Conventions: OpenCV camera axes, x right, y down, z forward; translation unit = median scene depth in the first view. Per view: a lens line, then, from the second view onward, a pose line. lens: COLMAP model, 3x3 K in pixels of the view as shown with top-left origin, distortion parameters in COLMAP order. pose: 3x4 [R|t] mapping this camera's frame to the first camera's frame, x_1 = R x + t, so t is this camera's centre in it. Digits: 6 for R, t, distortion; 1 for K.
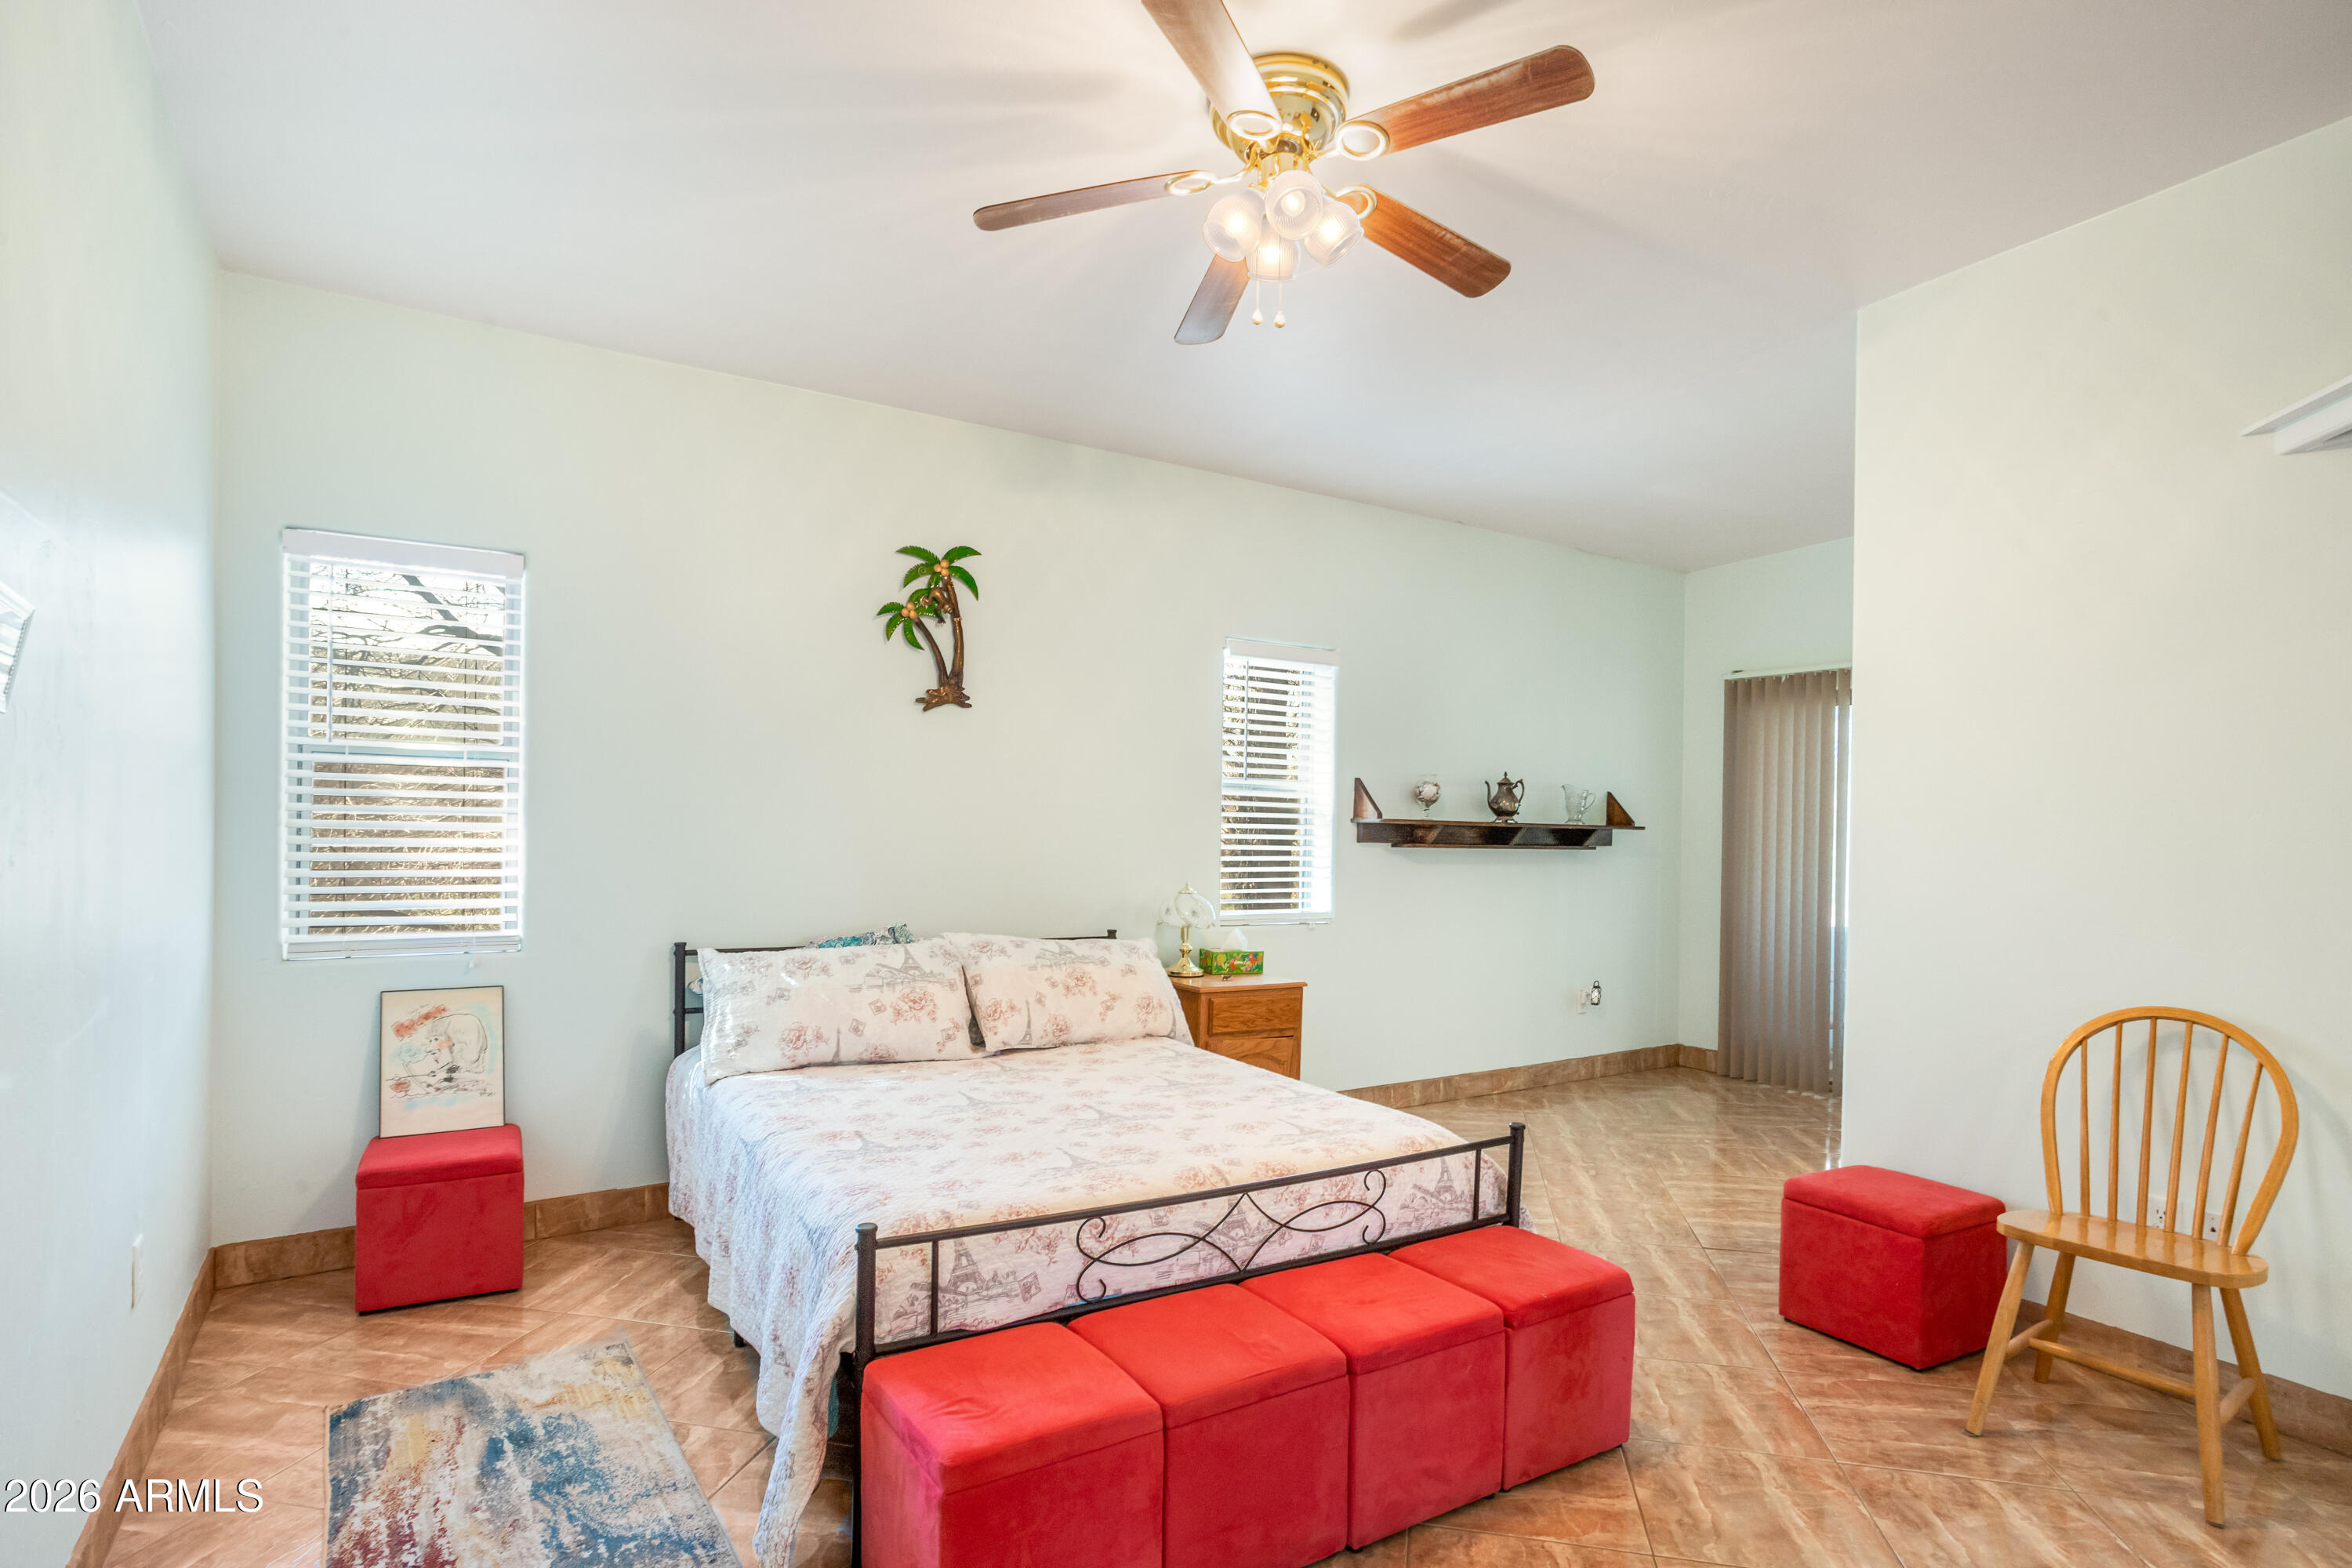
lens RADIAL K [[1188.3, 0, 1176.0], [0, 1188.3, 784.0], [0, 0, 1]] dist [-0.049593, 0.034972]
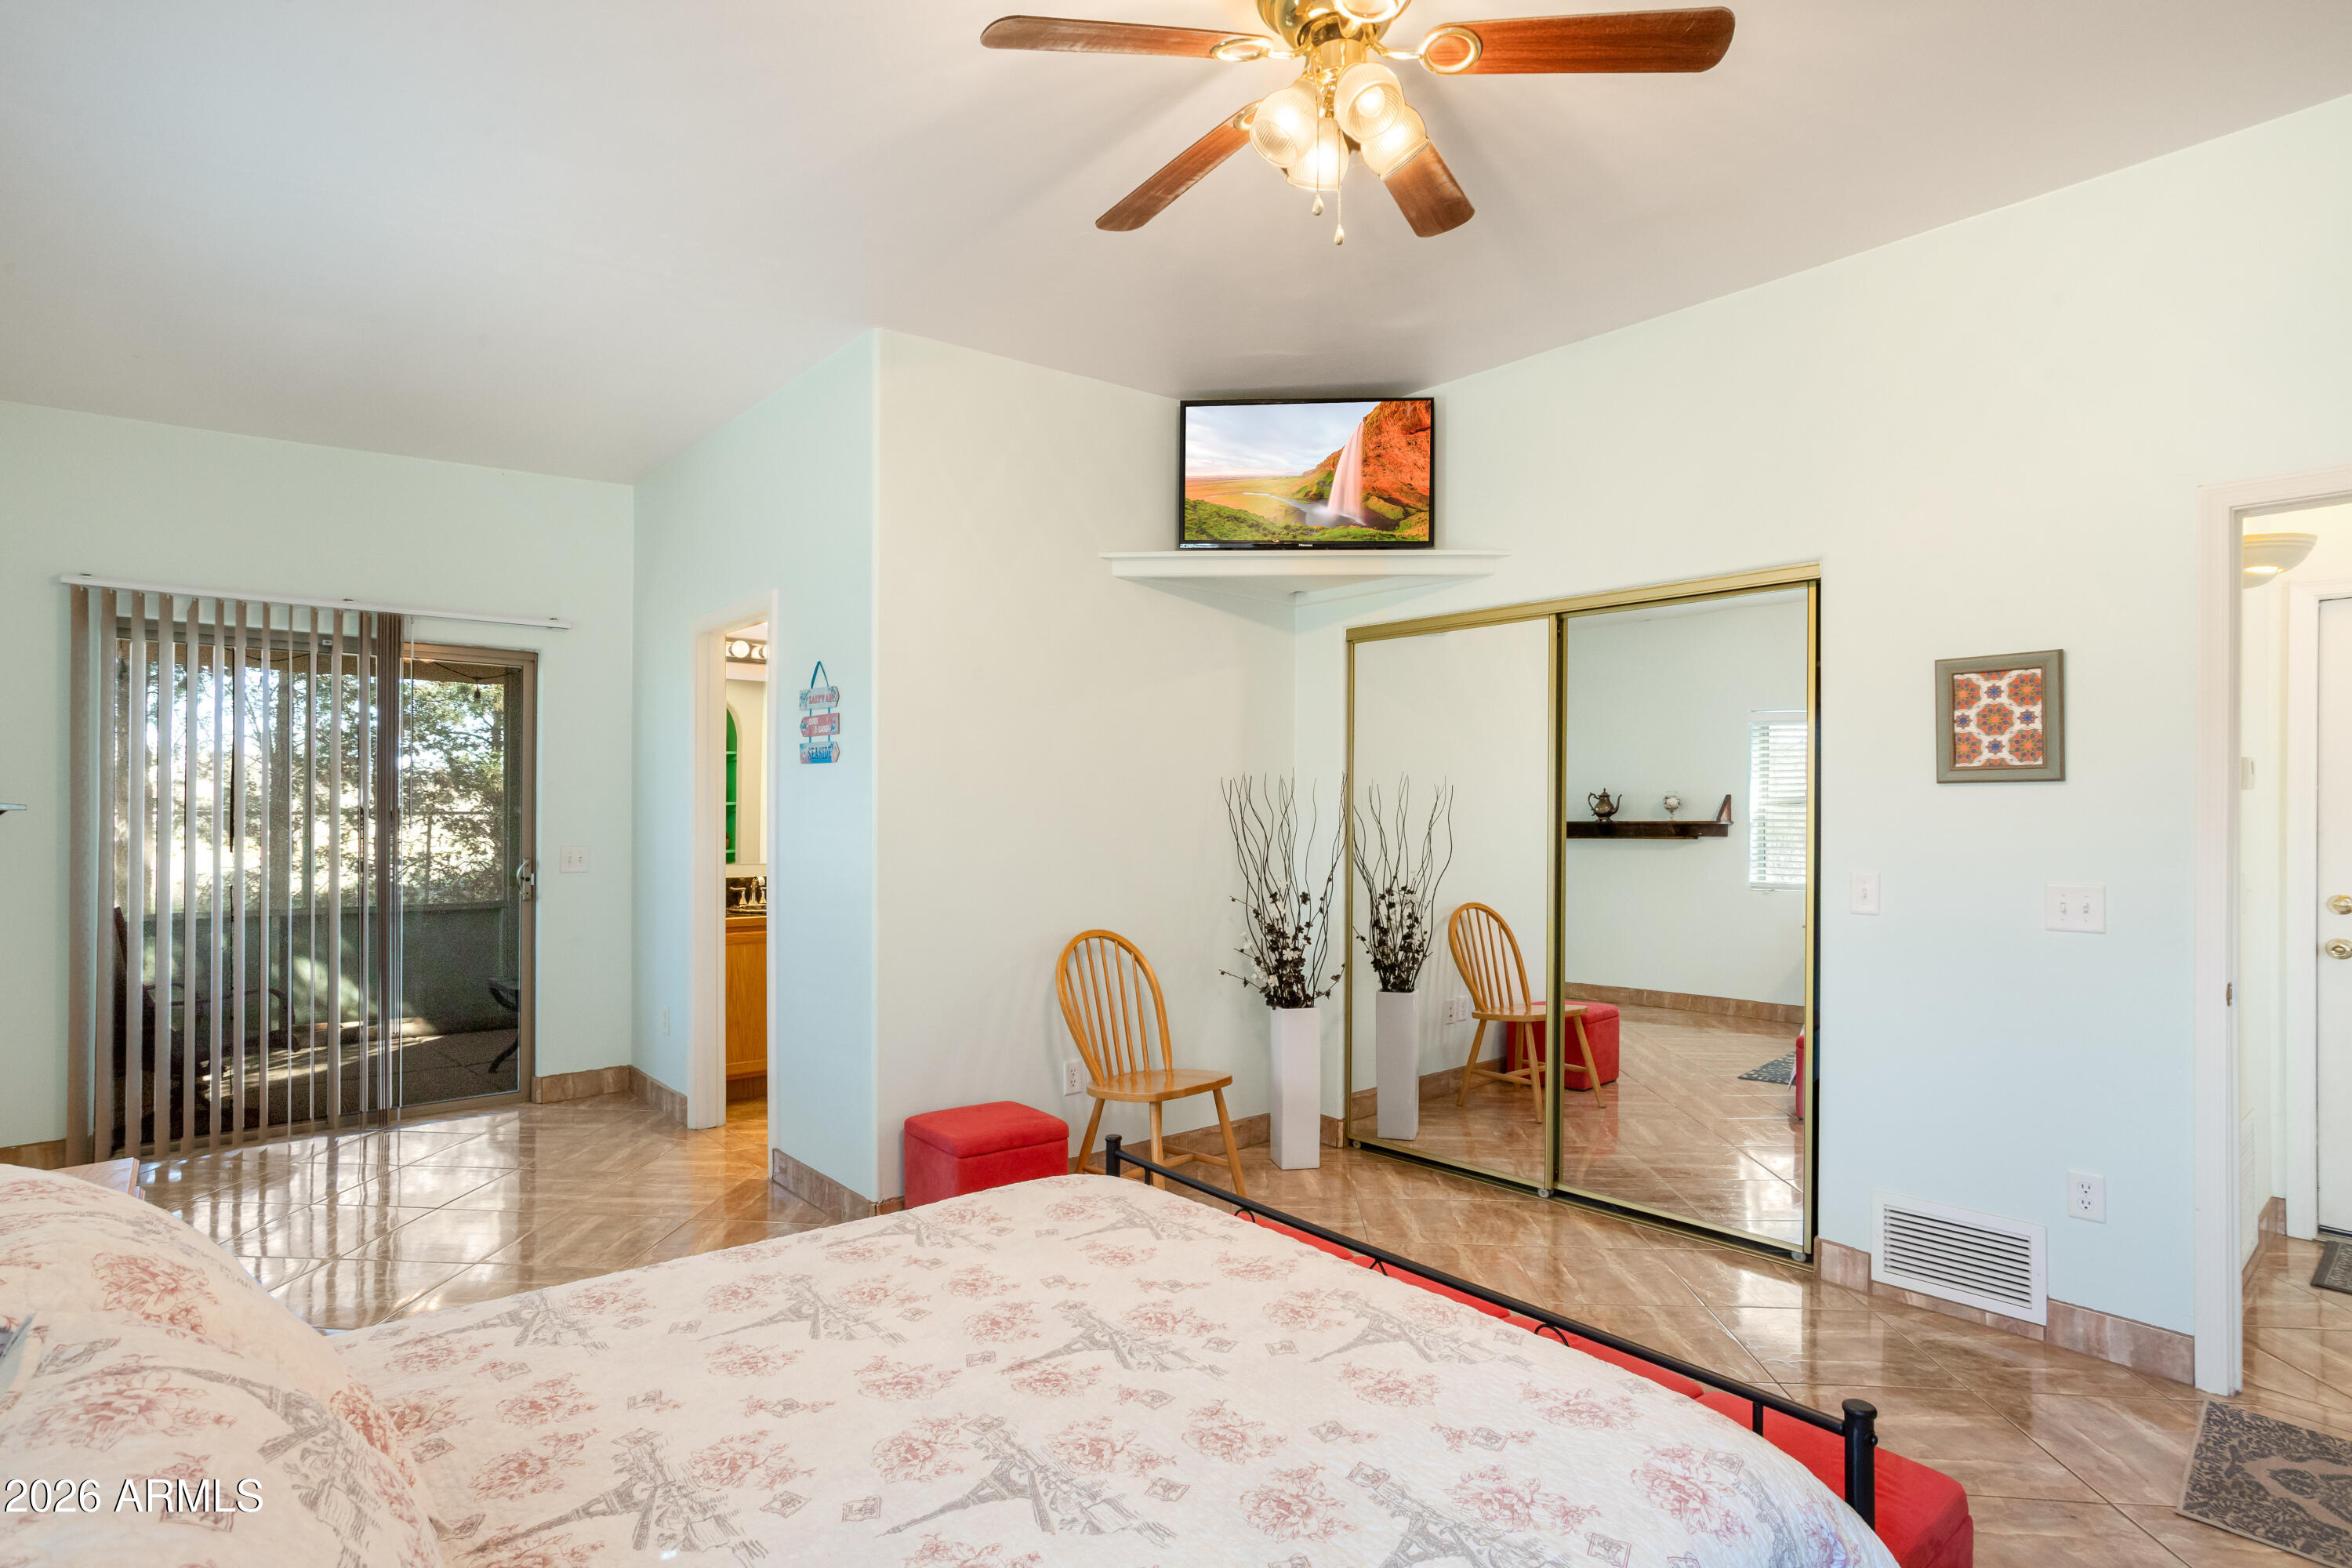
lens RADIAL K [[1188.3, 0, 1176.0], [0, 1188.3, 784.0], [0, 0, 1]] dist [-0.049593, 0.034972]
pose [[-0.131805, 0.003137, 0.991271, -0.711519], [-0.040318, 0.999151, -0.008523, 0.015217], [-0.990455, -0.041089, -0.131567, 1.184092]]
